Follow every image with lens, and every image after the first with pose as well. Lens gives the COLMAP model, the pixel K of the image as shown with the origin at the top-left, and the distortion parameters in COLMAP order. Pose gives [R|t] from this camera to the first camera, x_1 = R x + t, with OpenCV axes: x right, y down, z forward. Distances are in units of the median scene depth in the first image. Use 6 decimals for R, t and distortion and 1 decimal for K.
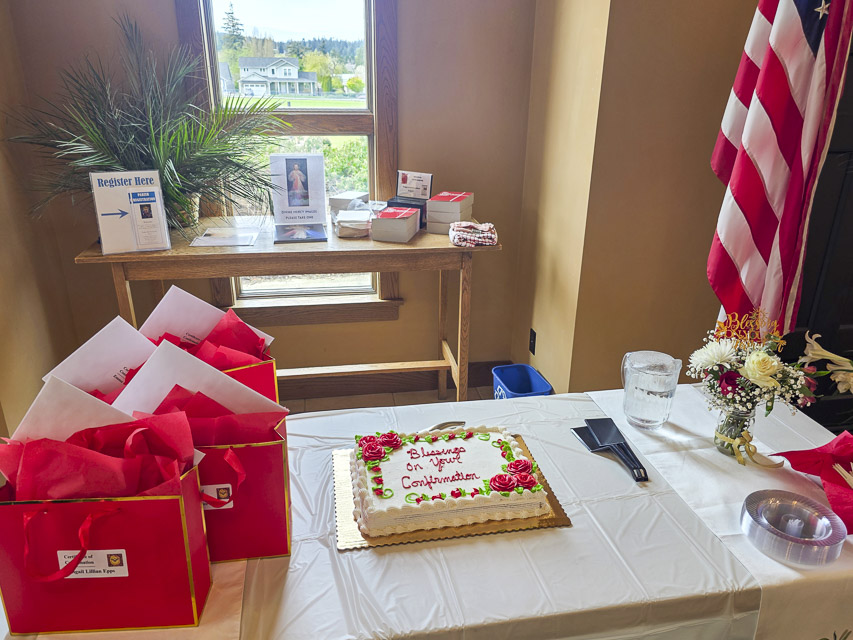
lens RADIAL K [[614.0, 0, 419.3], [0, 614.0, 320.3], [0, 0, 1]] dist [0.064962, -0.055223]
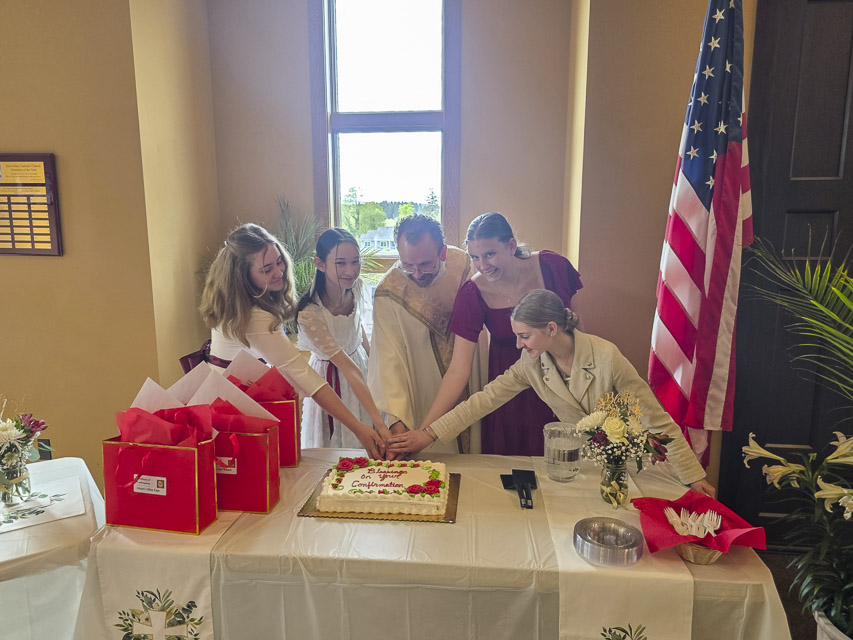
lens RADIAL K [[575.0, 0, 433.5], [0, 575.0, 327.2], [0, 0, 1]] dist [0.056604, -0.044224]
pose [[0.964250, 0.035215, -0.262645, 0.523262], [-0.091213, 0.974673, -0.204186, 0.163937], [0.248803, 0.220843, 0.943041, -0.362579]]
